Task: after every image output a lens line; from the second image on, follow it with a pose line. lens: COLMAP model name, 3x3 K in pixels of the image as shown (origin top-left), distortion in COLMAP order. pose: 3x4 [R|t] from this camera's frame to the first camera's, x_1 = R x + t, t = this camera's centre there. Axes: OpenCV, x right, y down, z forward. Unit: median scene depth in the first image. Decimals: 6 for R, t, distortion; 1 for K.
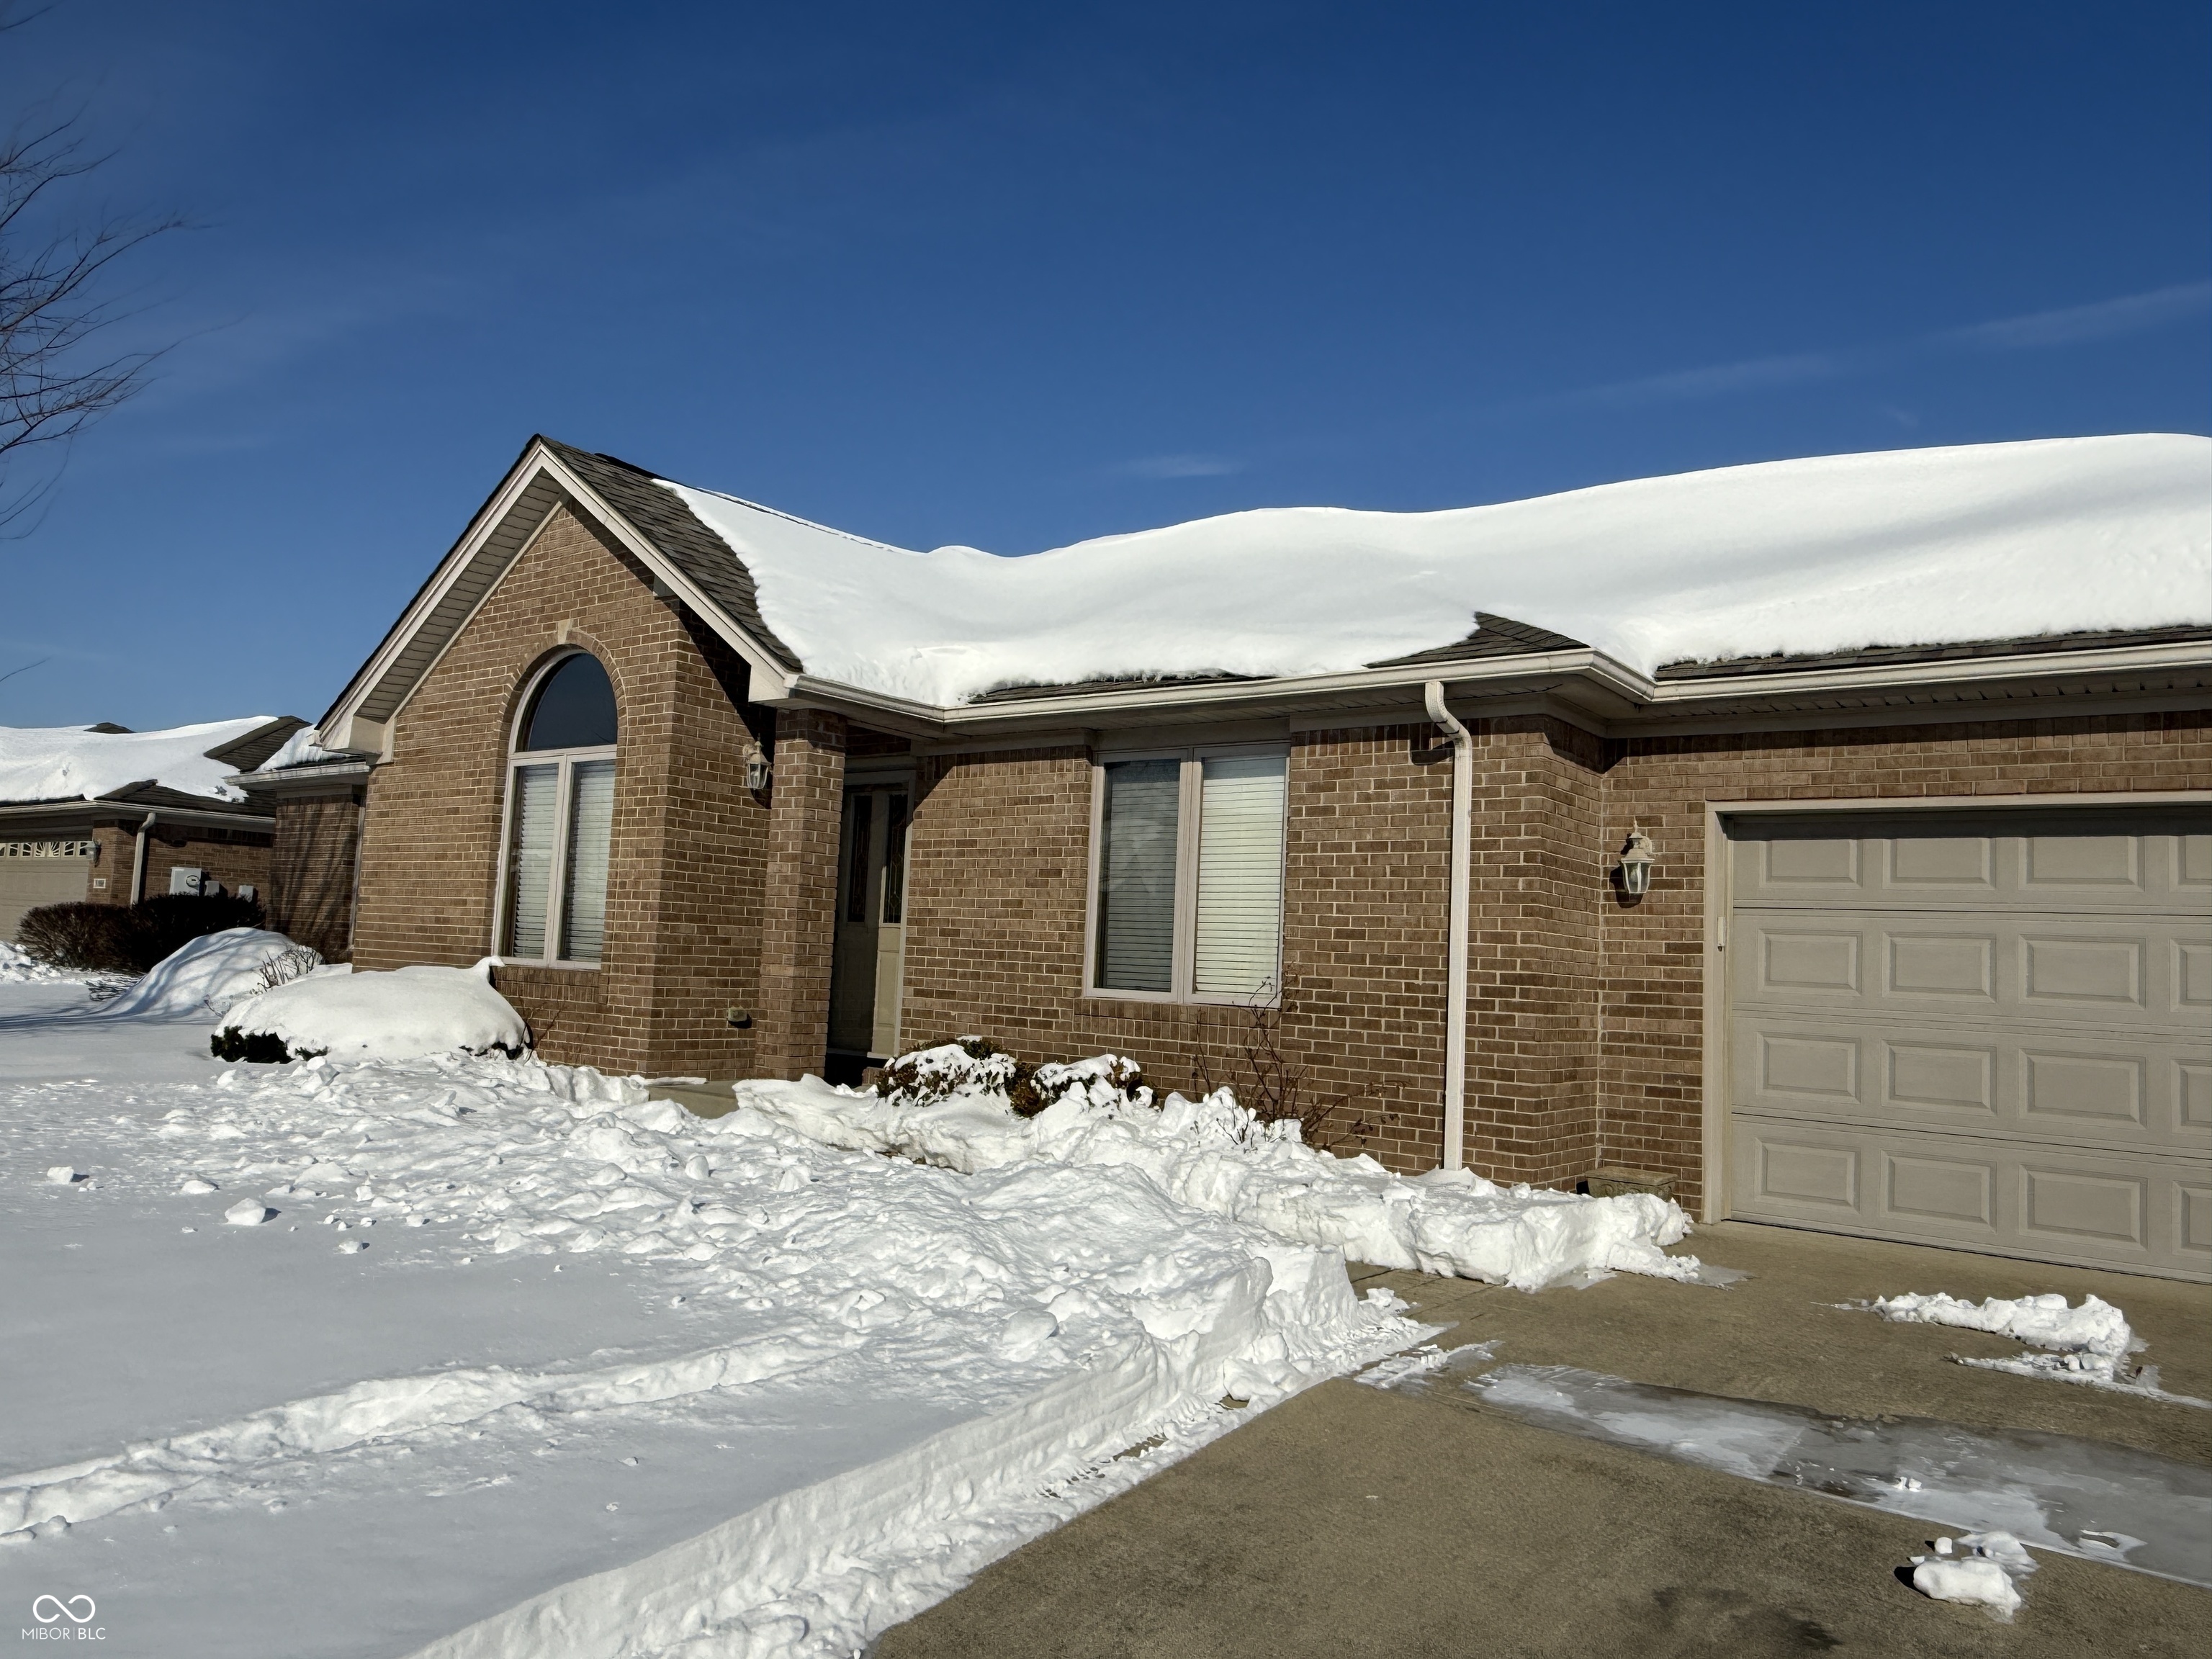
lens RADIAL K [[1495.9, 0, 1110.1], [0, 1495.9, 840.0], [0, 0, 1]] dist [-0.000432, 0.000224]
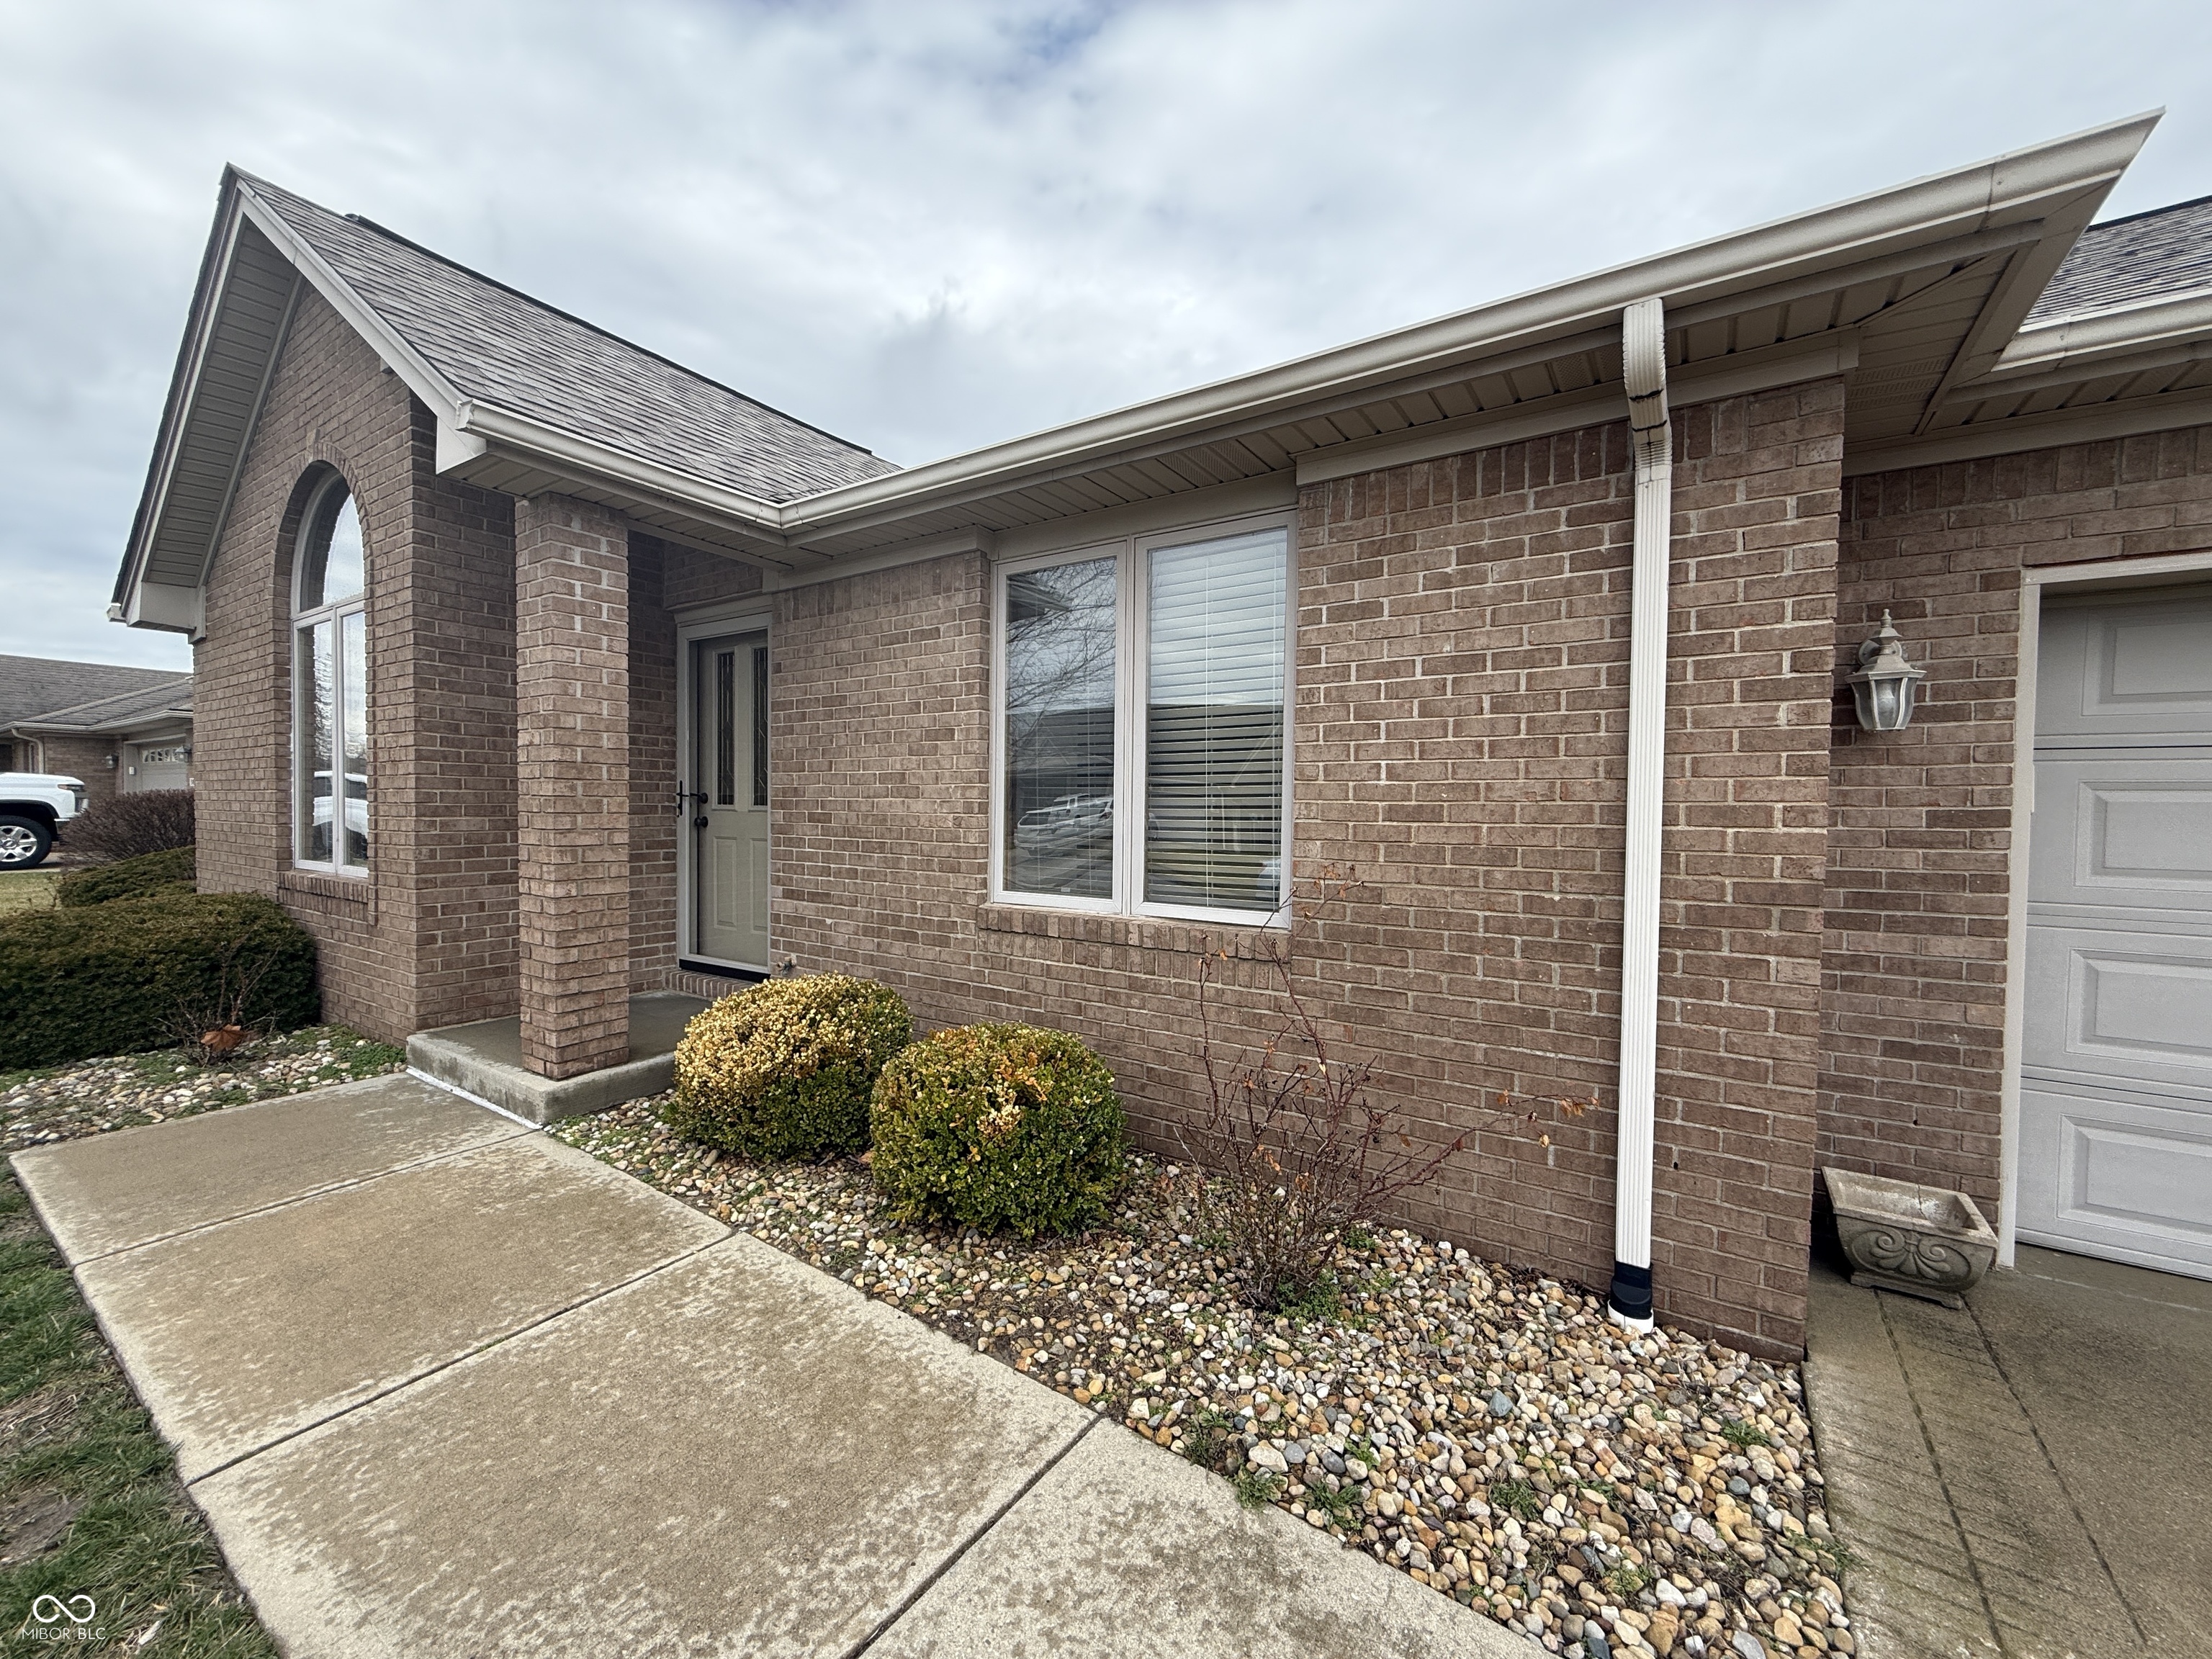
lens RADIAL K [[875.0, 0, 1105.3], [0, 875.0, 833.9], [0, 0, 1]] dist [-0.000705, -0.000227]
pose [[0.997351, -0.036899, 0.062684, 0.014466], [0.029402, 0.992747, 0.116575, 0.026898], [-0.066531, -0.114424, 0.991202, 0.670265]]
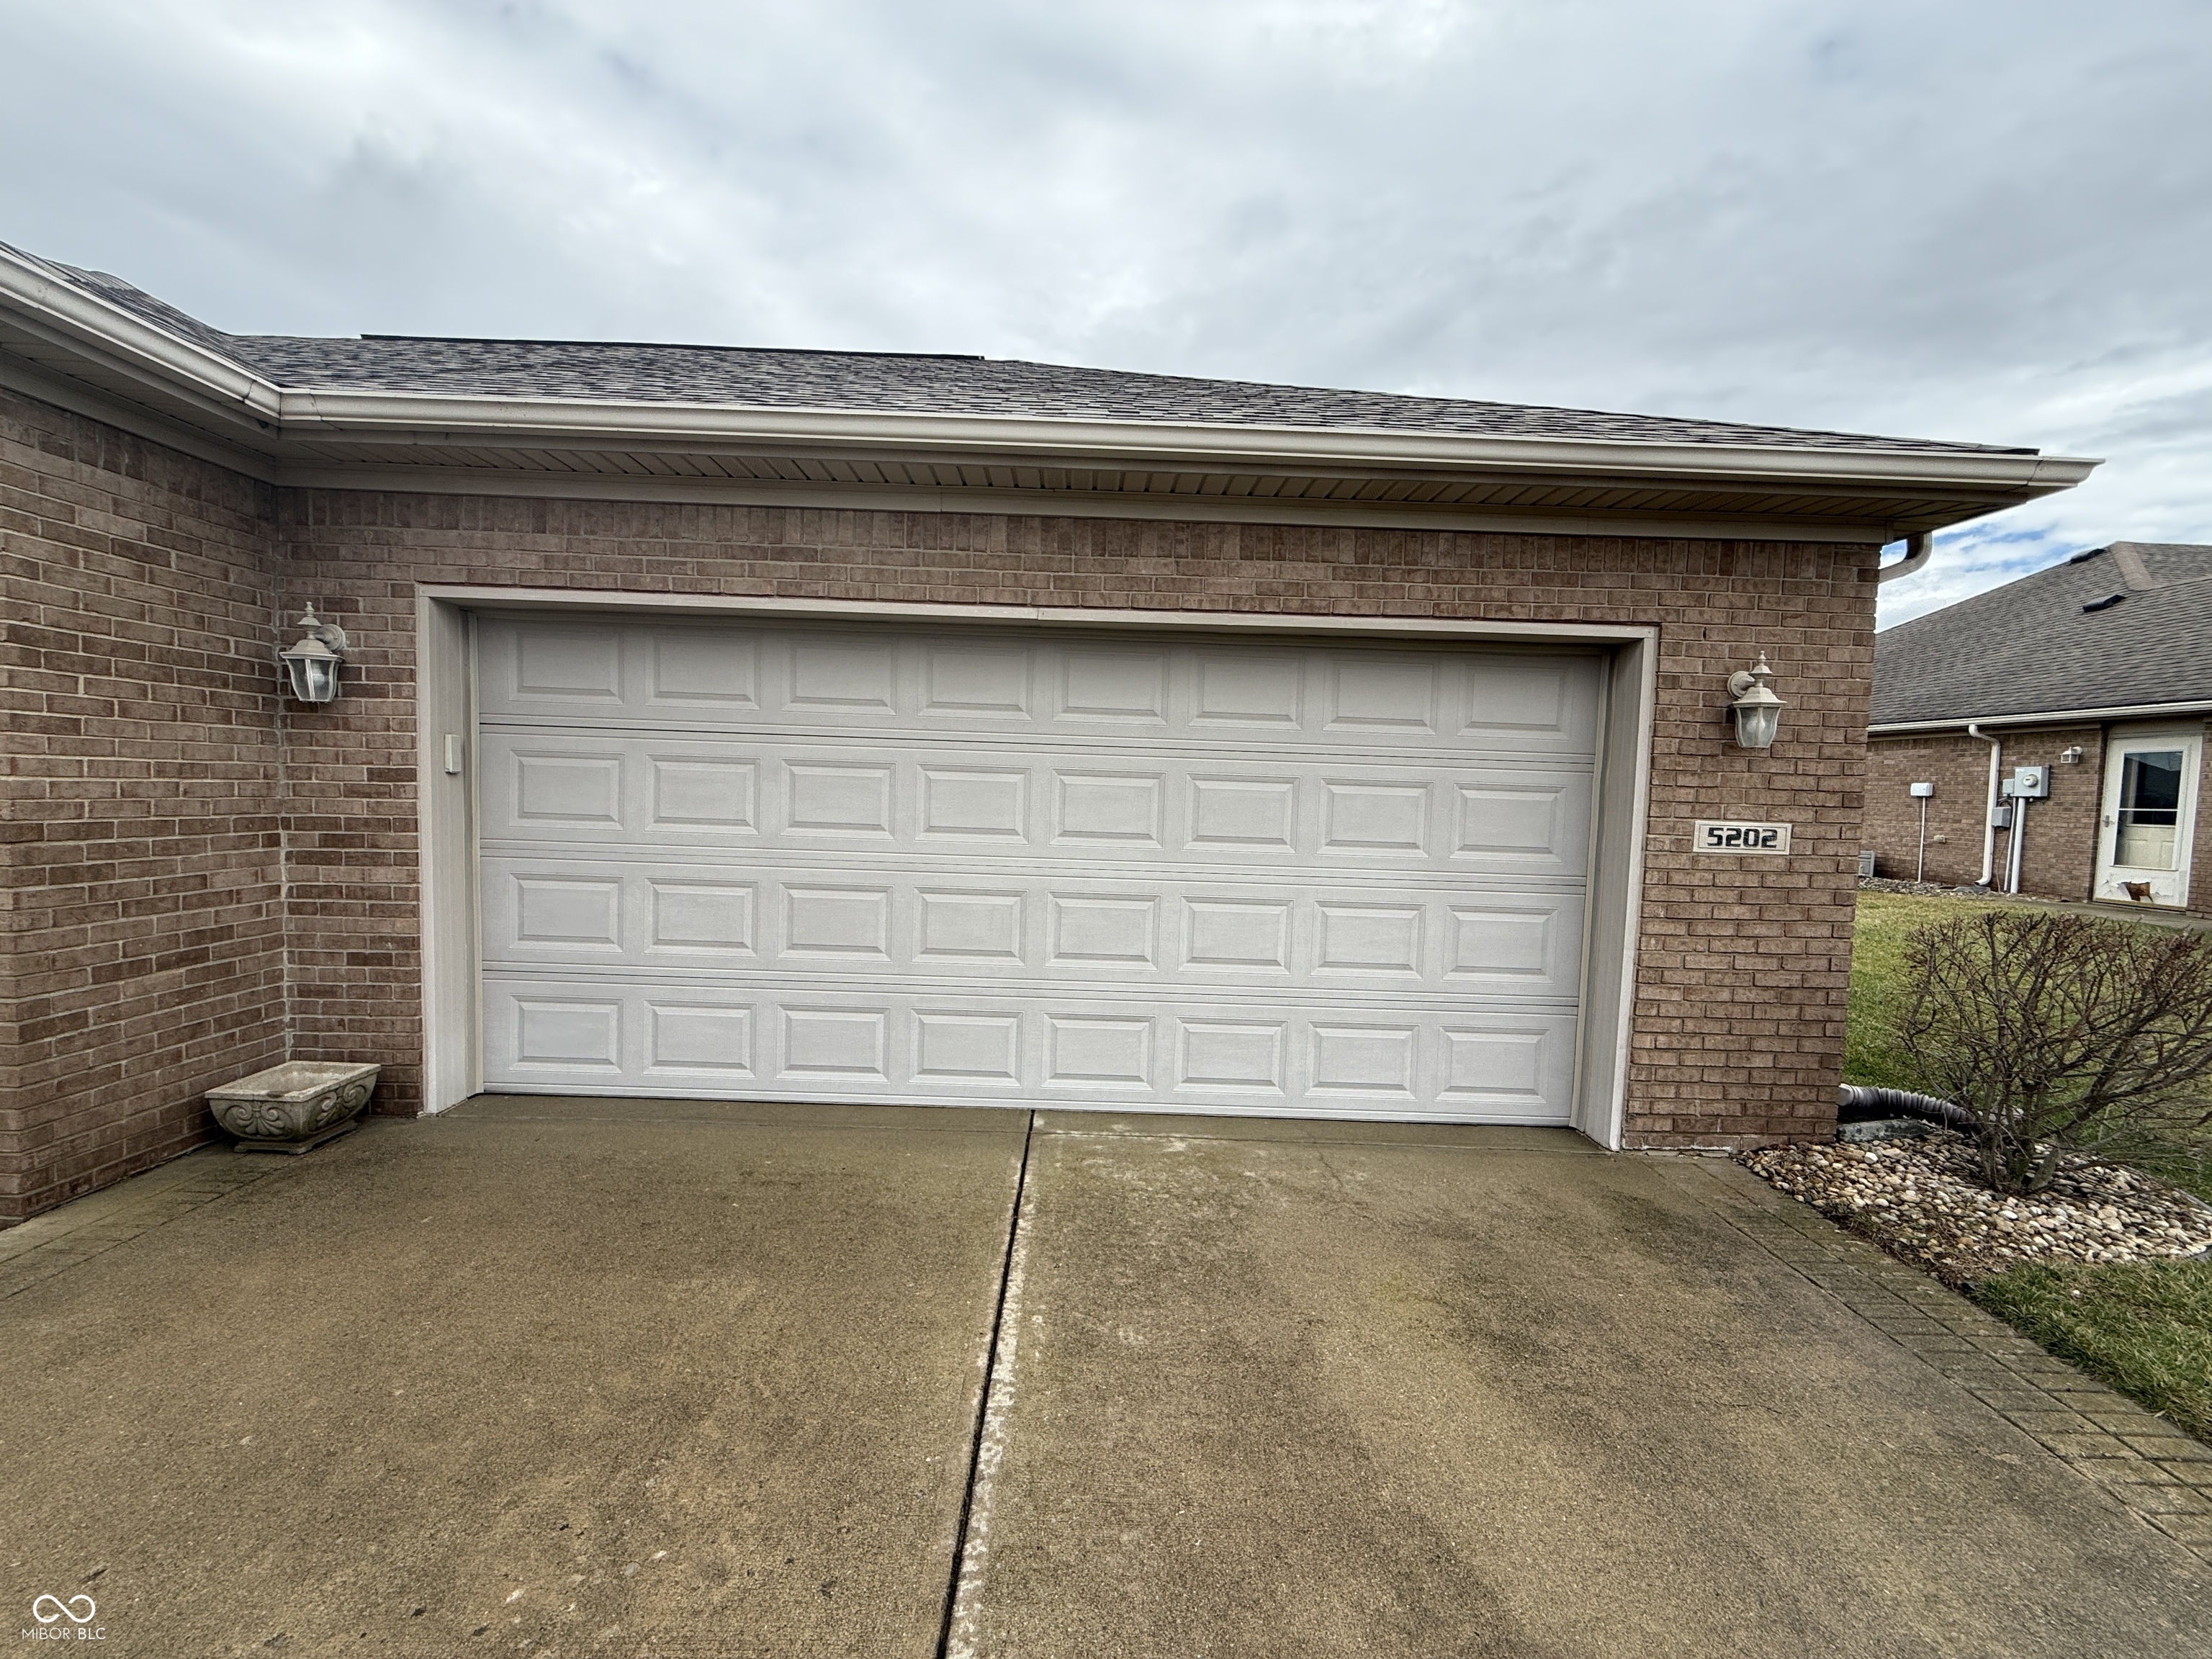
lens RADIAL K [[875.0, 0, 1105.3], [0, 875.0, 833.9], [0, 0, 1]] dist [-0.000705, -0.000227]
pose [[0.792564, -0.055715, 0.607238, 0.398178], [-0.045377, 0.987667, 0.149846, 0.017866], [-0.608098, -0.146317, 0.780262, 0.416422]]
